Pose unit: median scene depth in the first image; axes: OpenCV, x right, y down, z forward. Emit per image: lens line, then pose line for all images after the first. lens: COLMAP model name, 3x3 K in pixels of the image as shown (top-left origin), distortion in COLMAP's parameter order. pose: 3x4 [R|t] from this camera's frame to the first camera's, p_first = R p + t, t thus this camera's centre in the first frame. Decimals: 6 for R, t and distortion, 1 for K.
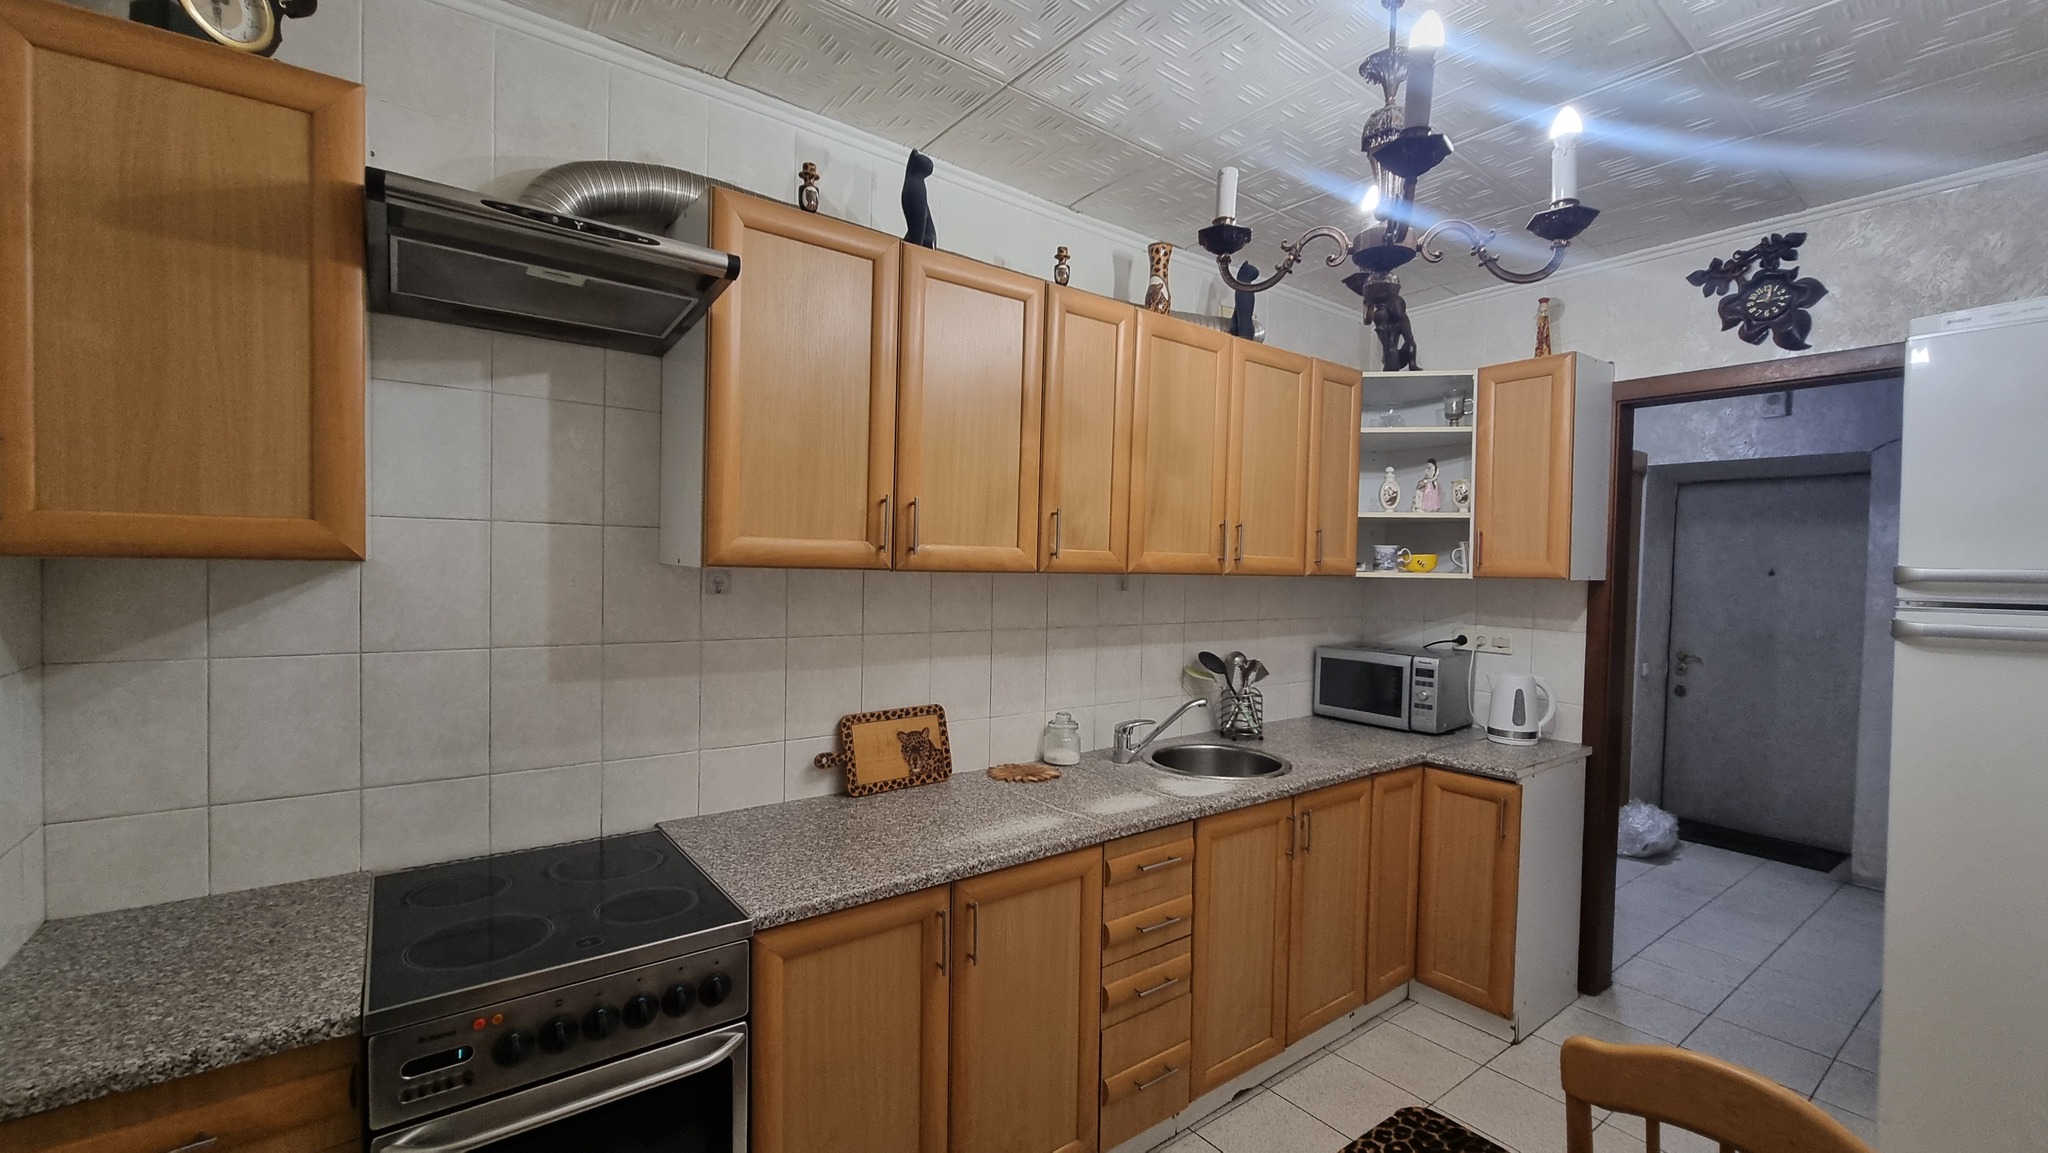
lens RADIAL K [[842.8, 0, 1033.3], [0, 842.8, 579.9], [0, 0, 1]] dist [-0.002391, 0.000052]
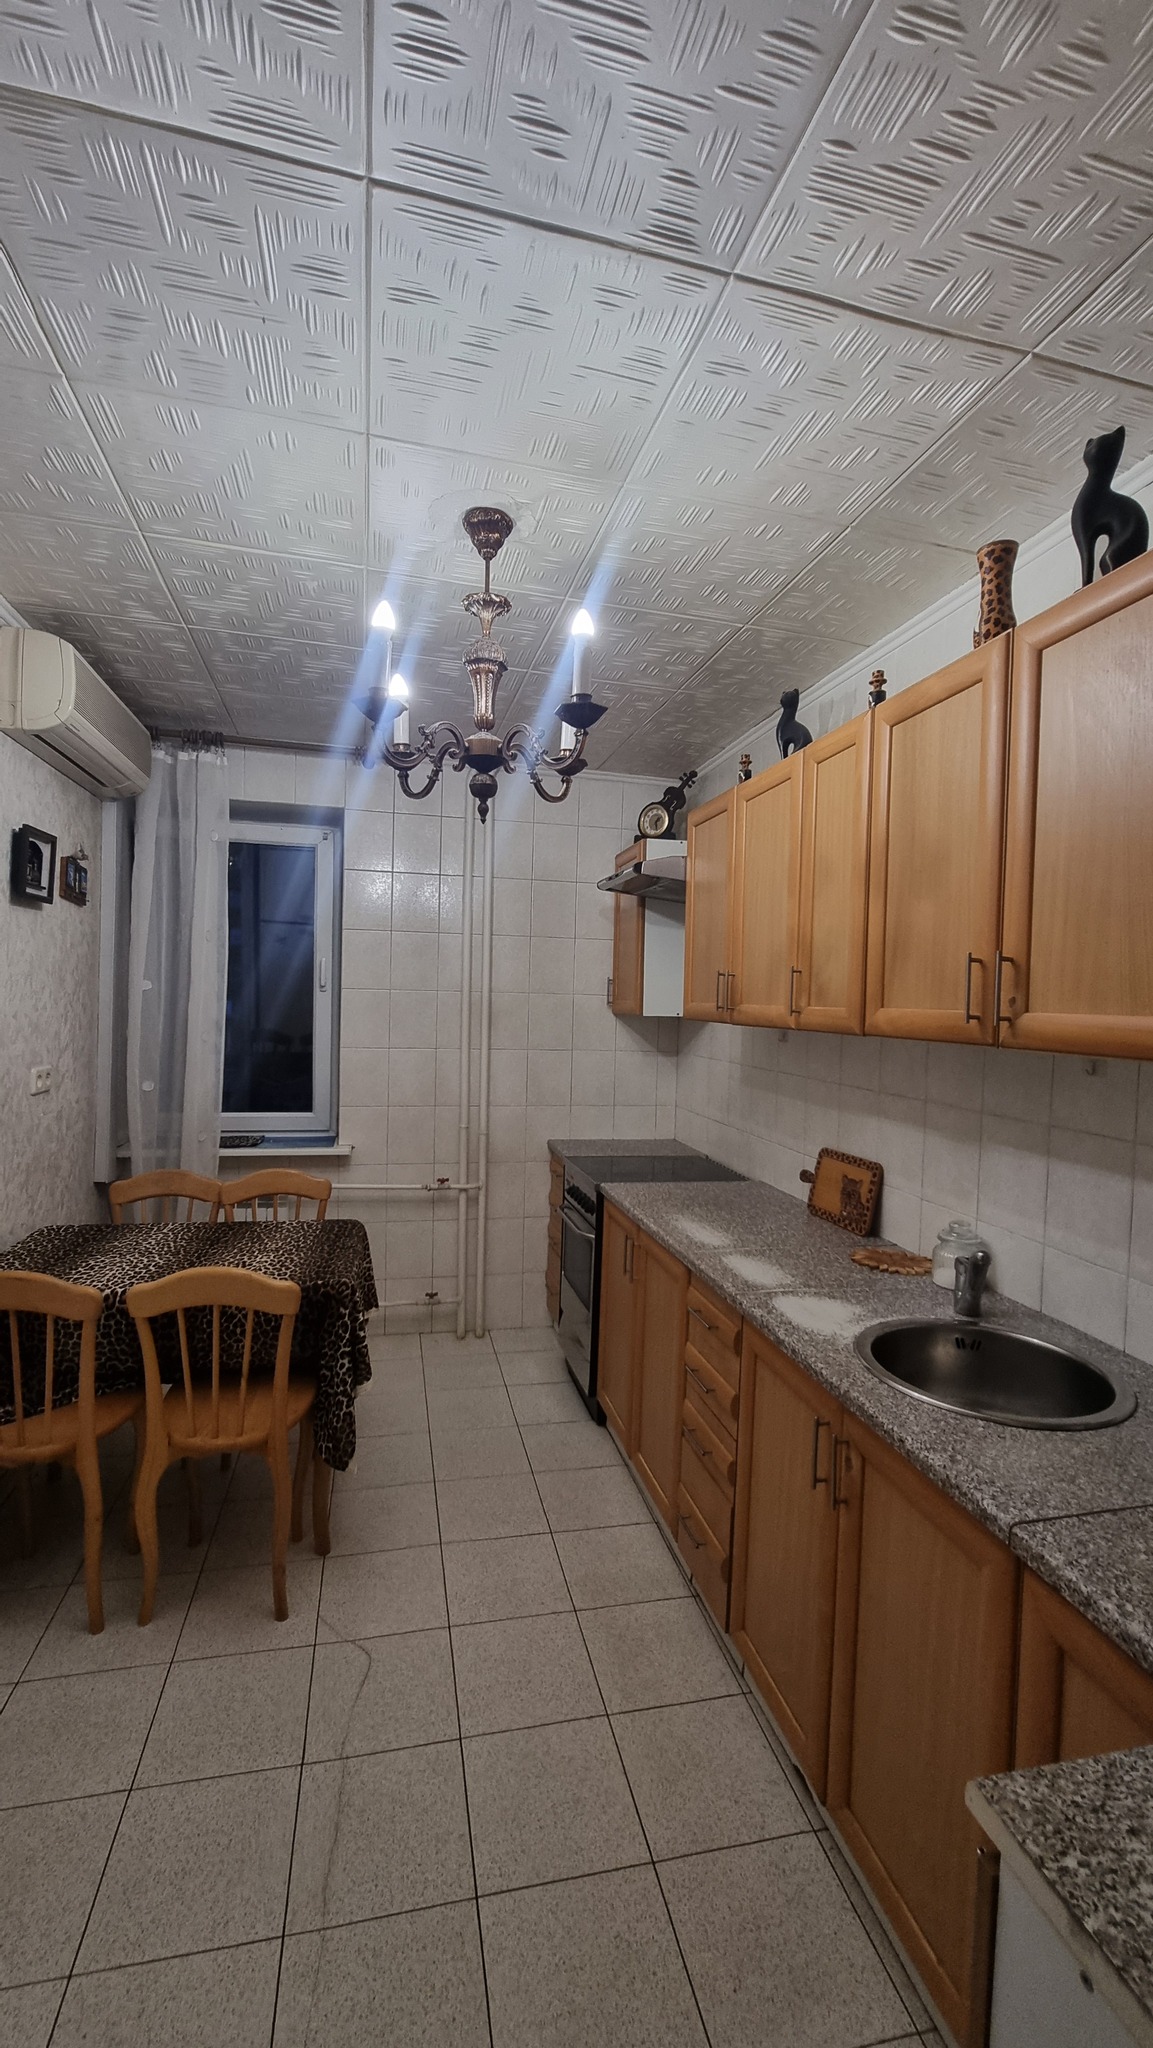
lens RADIAL K [[842.8, 0, 577.8], [0, 842.8, 1022.7], [0, 0, 1]] dist [-0.002391, 0.000052]
pose [[-0.399389, -0.006547, -0.916758, 0.823590], [-0.061451, 0.997917, 0.019645, -0.016754], [0.914720, 0.064181, -0.398959, 0.909021]]
